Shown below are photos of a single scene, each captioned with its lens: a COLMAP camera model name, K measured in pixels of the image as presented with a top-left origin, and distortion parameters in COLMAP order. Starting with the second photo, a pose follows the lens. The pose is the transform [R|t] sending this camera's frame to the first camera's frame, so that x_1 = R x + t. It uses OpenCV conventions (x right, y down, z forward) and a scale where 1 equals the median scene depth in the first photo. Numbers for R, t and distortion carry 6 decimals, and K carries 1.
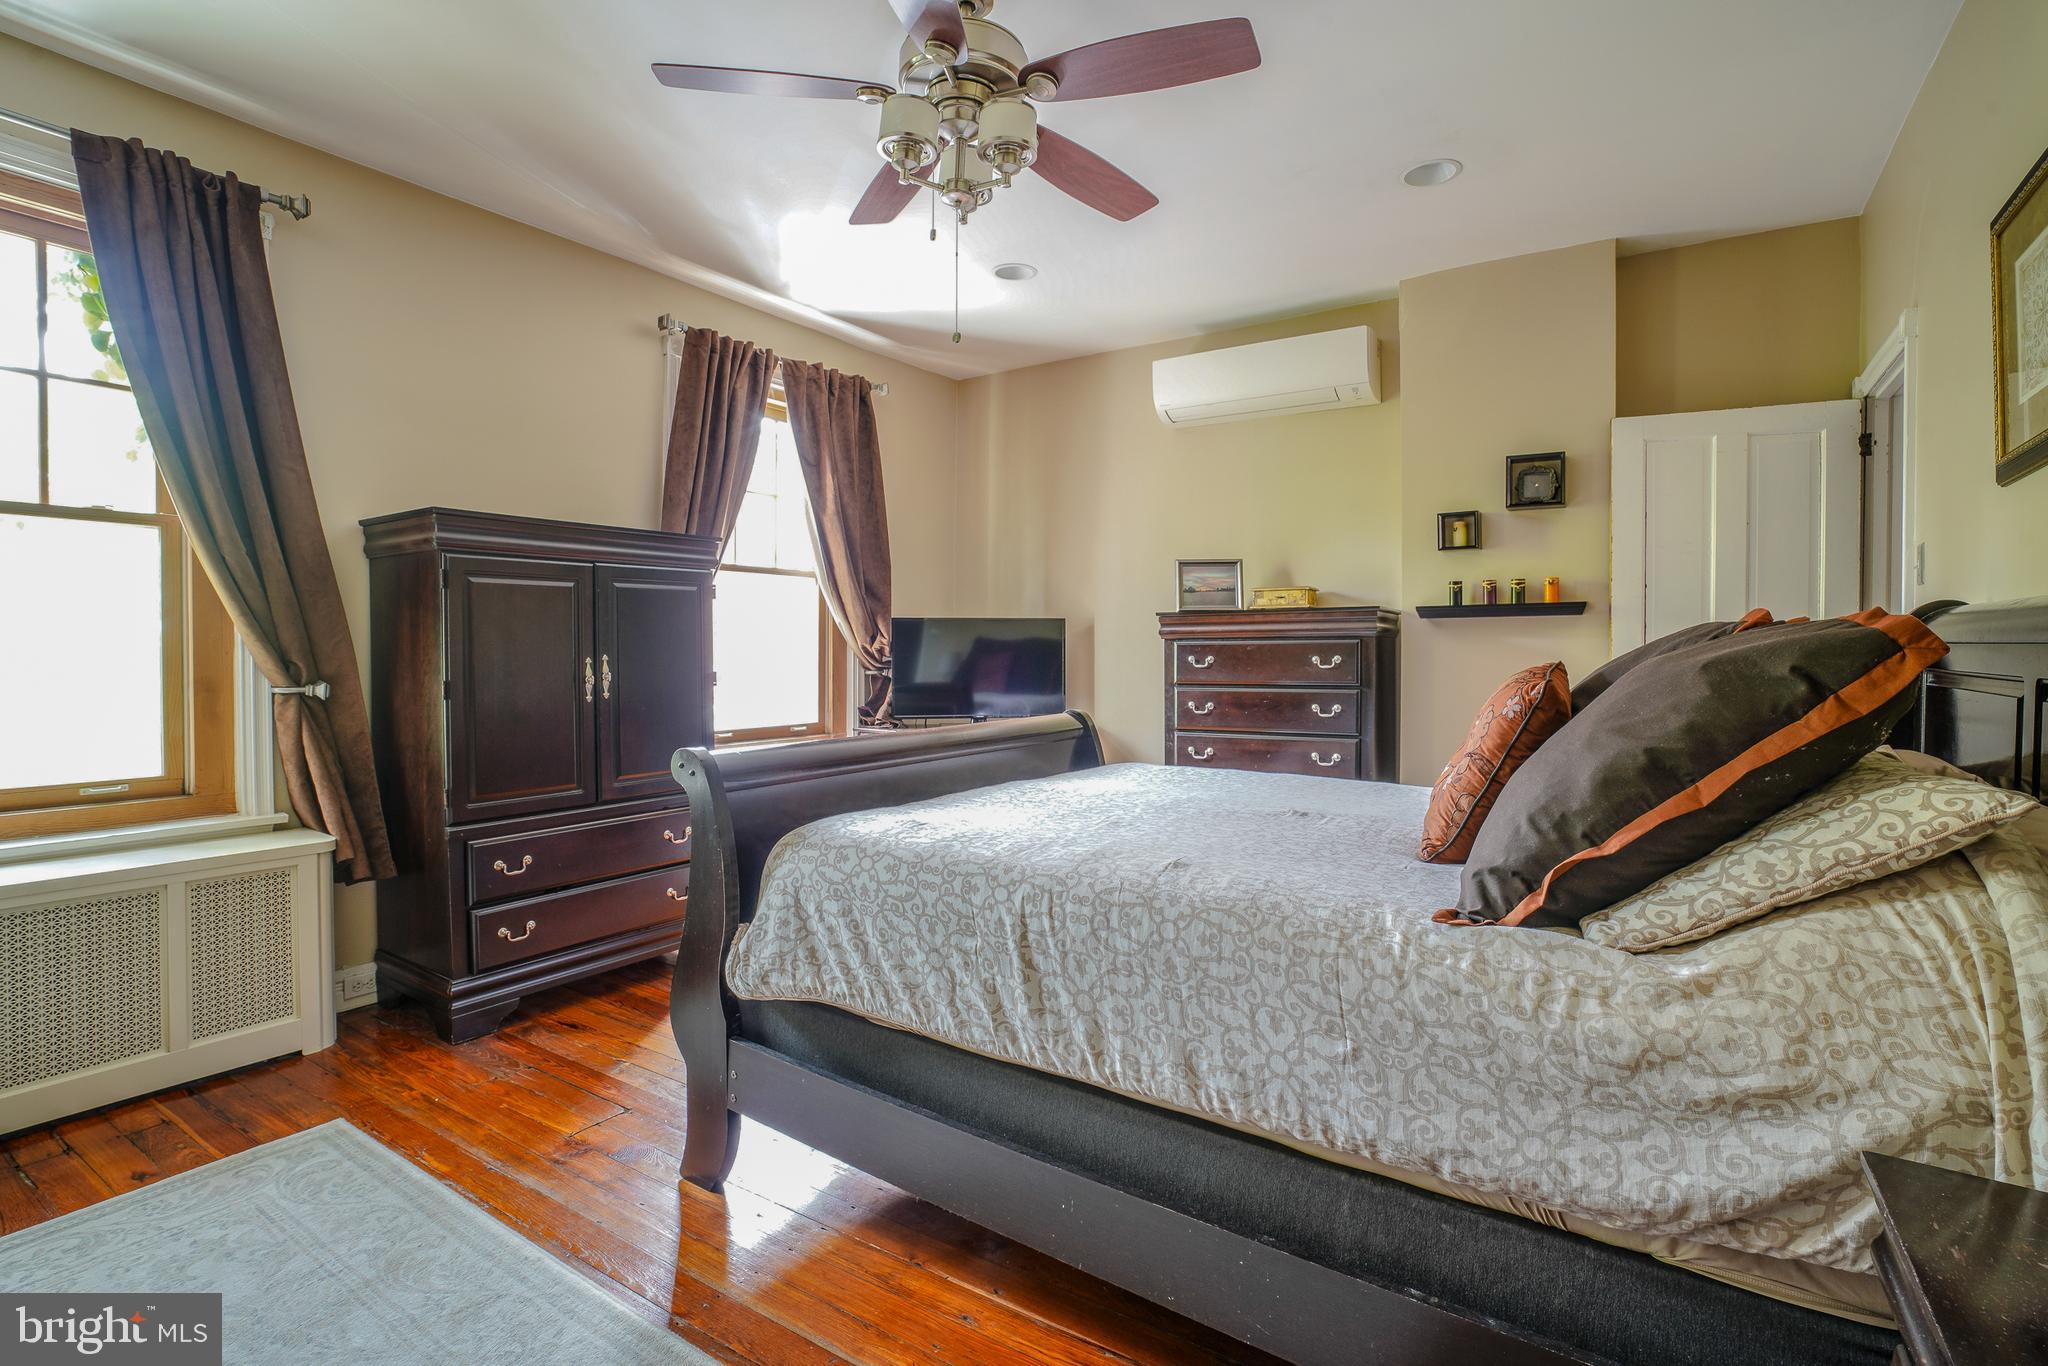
lens RADIAL K [[955.4, 0, 1053.4], [0, 955.4, 672.4], [0, 0, 1]] dist [-0.062917, 0.027437]
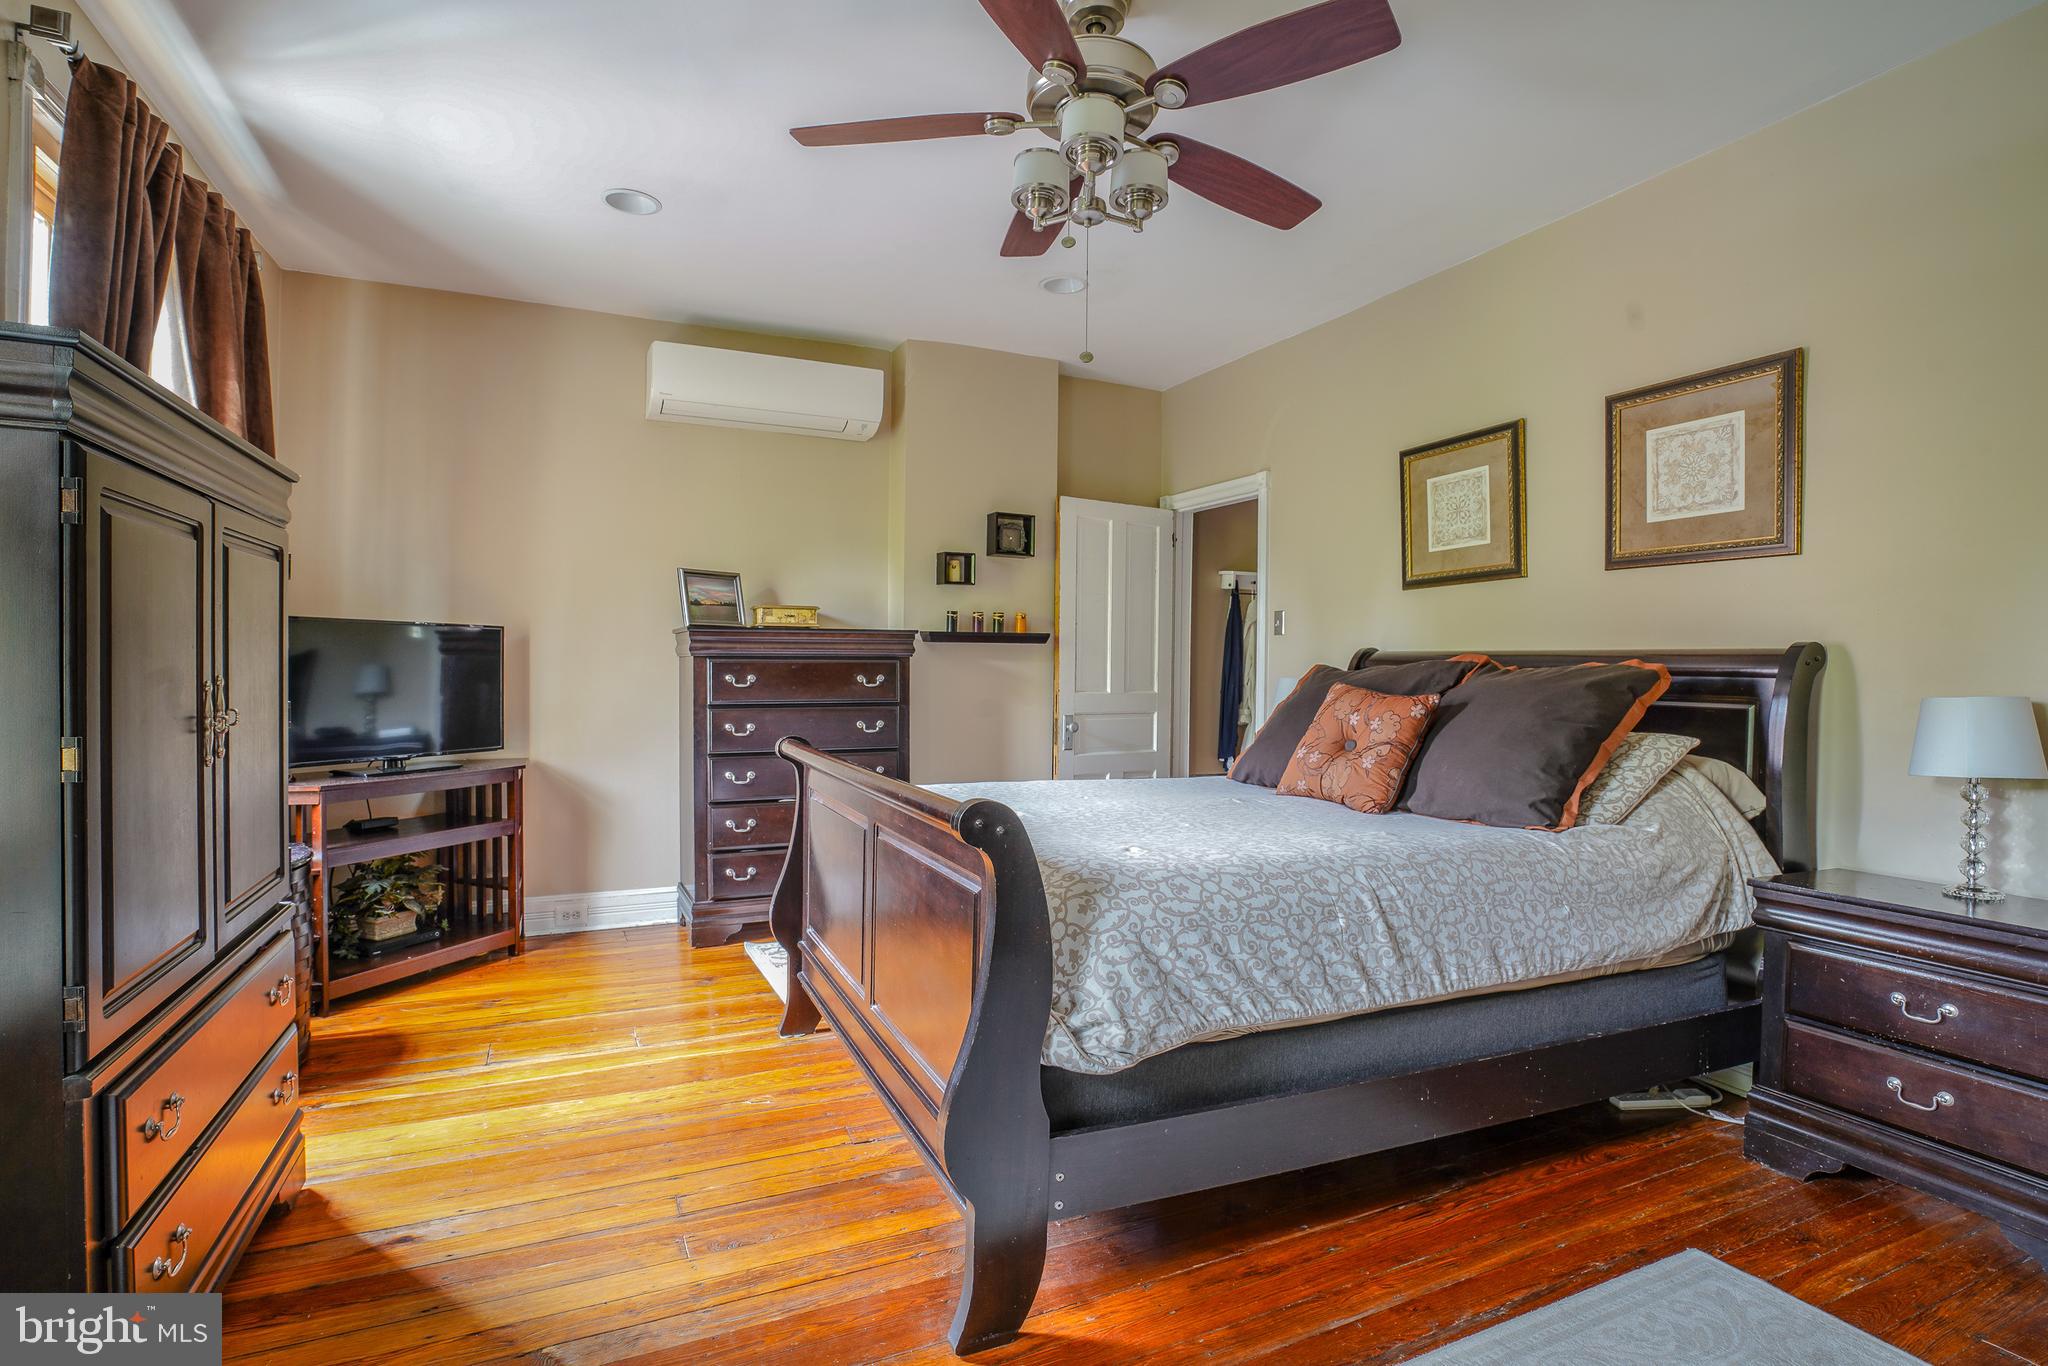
lens RADIAL K [[955.4, 0, 1053.4], [0, 955.4, 672.4], [0, 0, 1]] dist [-0.062917, 0.027437]
pose [[0.553190, 0.002832, 0.833050, -1.135089], [0.009634, 0.999906, -0.009797, -0.019051], [-0.832999, 0.013445, 0.553111, 0.576170]]
